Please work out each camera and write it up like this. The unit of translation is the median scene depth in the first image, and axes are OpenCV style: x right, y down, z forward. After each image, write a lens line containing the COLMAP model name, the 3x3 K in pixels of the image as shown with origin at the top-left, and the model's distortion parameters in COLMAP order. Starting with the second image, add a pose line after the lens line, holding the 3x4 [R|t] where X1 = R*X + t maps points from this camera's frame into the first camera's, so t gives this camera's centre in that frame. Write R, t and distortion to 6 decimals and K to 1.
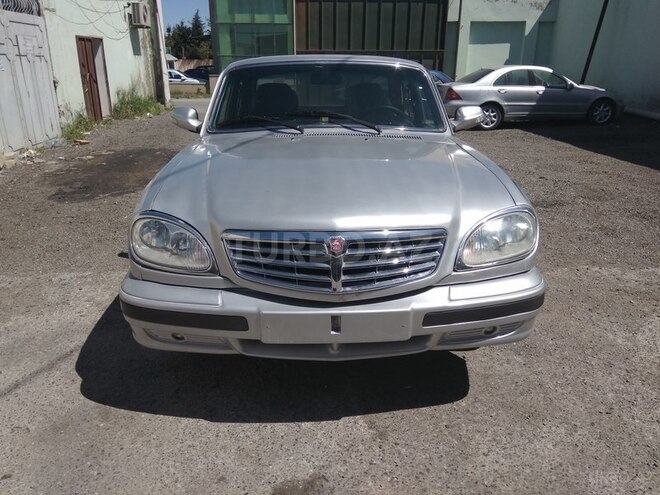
lens RADIAL K [[520.0, 0, 330.0], [0, 520.0, 247.5], [0, 0, 1]] dist [0.012458, -0.005902]
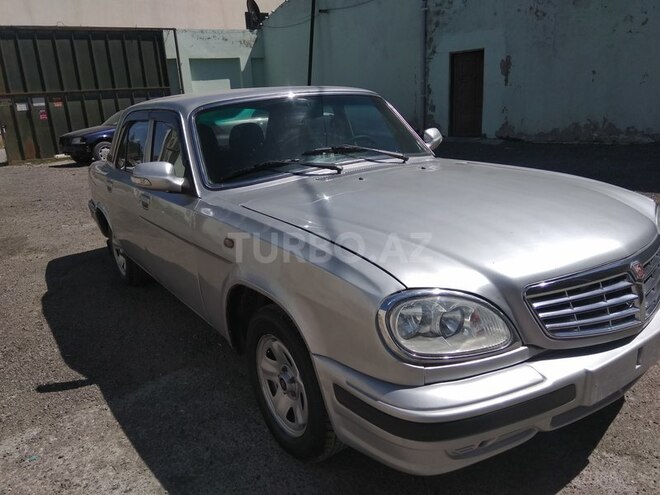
lens RADIAL K [[520.0, 0, 330.0], [0, 520.0, 247.5], [0, 0, 1]] dist [0.012458, -0.005902]
pose [[0.834121, -0.203572, 0.512642, -0.093526], [0.236382, 0.971659, 0.001231, -0.018095], [-0.498363, 0.120153, 0.858602, 0.049230]]
